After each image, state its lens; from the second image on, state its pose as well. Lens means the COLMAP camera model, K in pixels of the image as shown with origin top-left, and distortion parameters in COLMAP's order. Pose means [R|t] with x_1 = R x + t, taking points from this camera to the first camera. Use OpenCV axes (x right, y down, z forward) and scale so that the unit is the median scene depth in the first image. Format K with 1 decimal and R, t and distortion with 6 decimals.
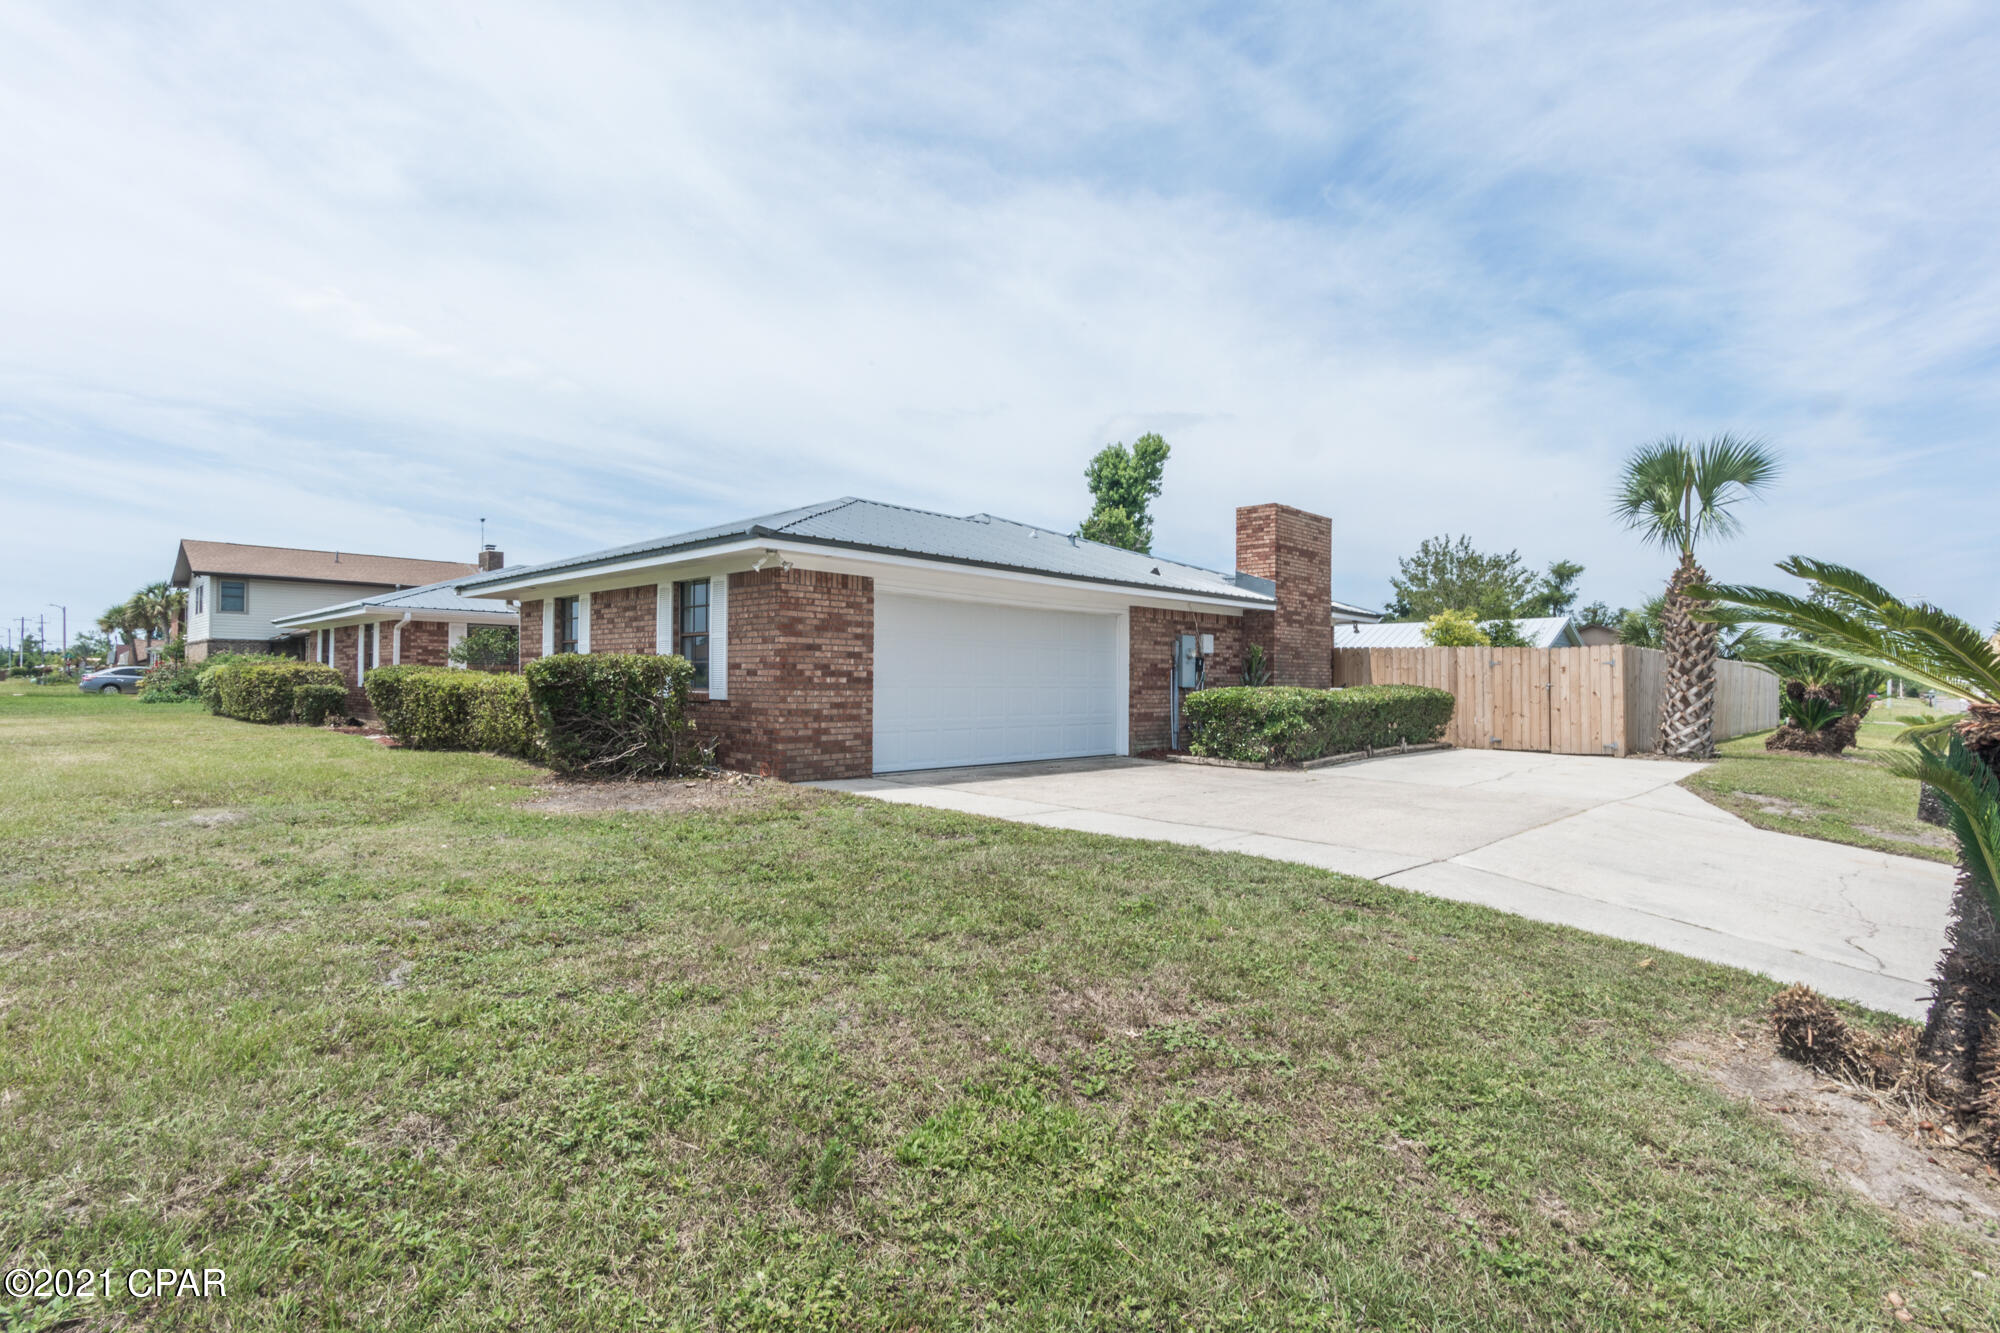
lens RADIAL K [[958.9, 0, 996.0], [0, 958.9, 669.4], [0, 0, 1]] dist [0.004820, -0.000481]
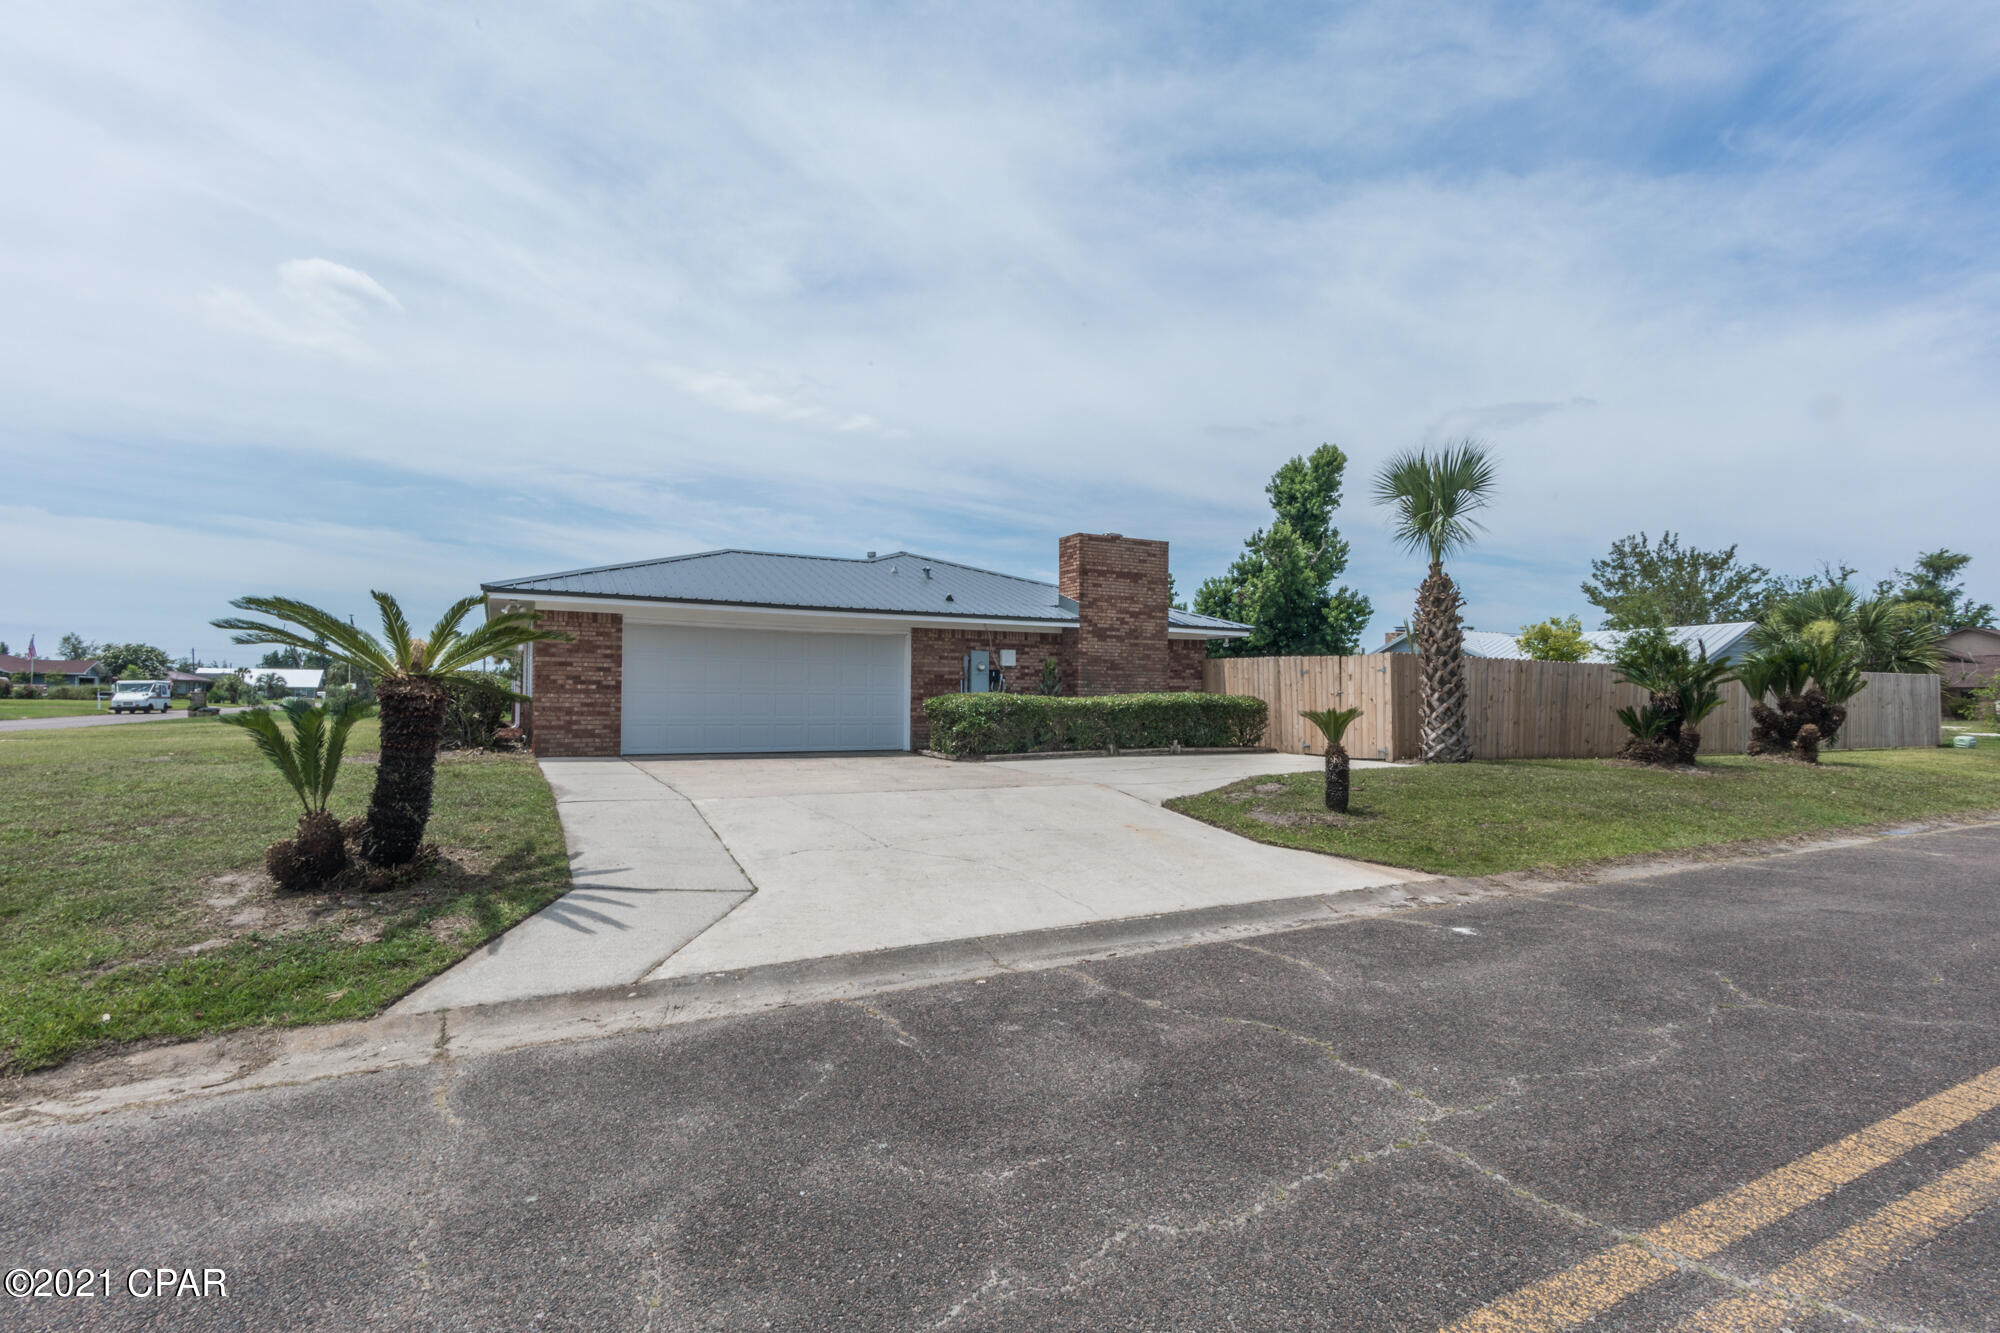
lens RADIAL K [[958.9, 0, 996.0], [0, 958.9, 669.4], [0, 0, 1]] dist [0.004820, -0.000481]
pose [[0.946608, -0.012791, -0.322133, 0.564428], [0.005259, 0.999692, -0.024240, 0.014979], [0.322344, 0.021252, 0.946384, -0.102229]]
